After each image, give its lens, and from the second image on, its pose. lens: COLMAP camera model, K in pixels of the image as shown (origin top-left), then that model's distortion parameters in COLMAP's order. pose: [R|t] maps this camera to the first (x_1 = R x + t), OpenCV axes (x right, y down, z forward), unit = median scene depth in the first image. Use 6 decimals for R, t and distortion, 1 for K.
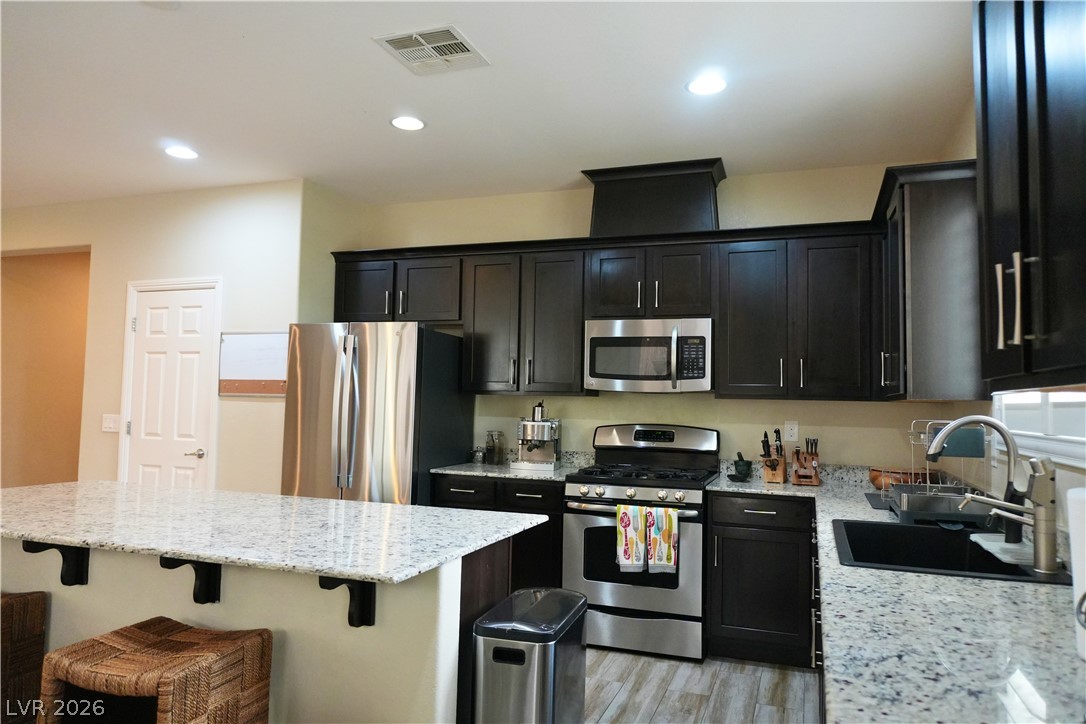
lens RADIAL K [[736.5, 0, 541.0], [0, 736.5, 359.6], [0, 0, 1]] dist [-0.009717, -0.001786]
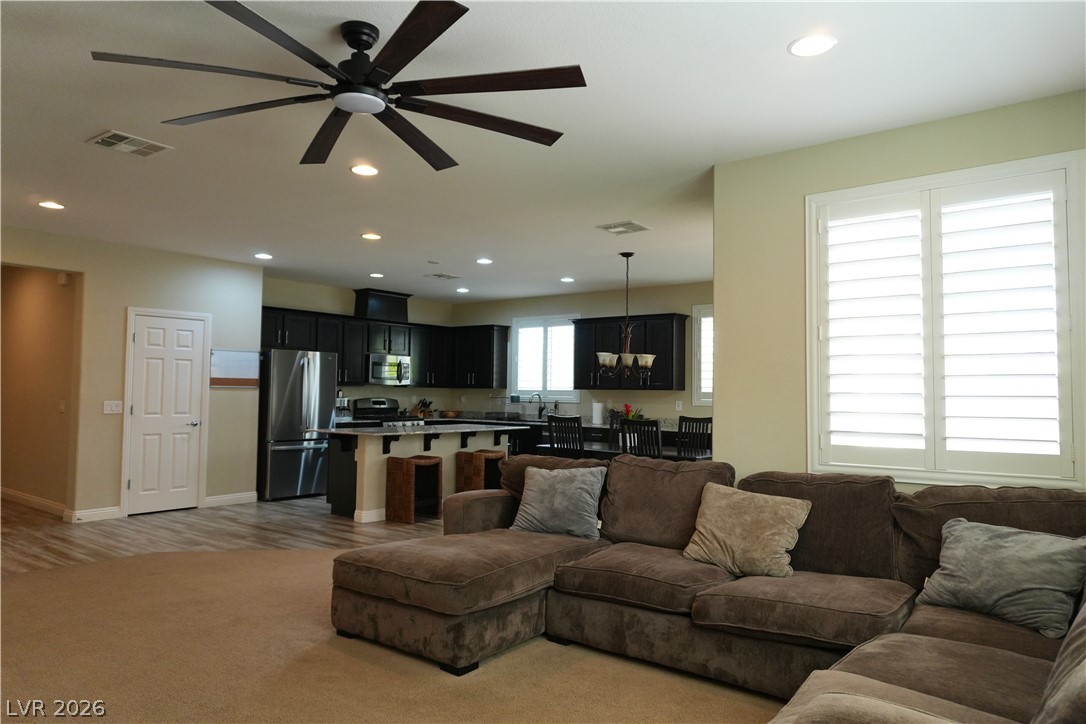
lens RADIAL K [[728.8, 0, 548.5], [0, 728.8, 351.9], [0, 0, 1]] dist [0.000344, -0.007525]
pose [[0.317841, 0.035185, 0.947491, -1.737721], [-0.068034, 0.997582, -0.014222, -0.058080], [-0.945700, -0.059941, 0.319466, -0.231605]]
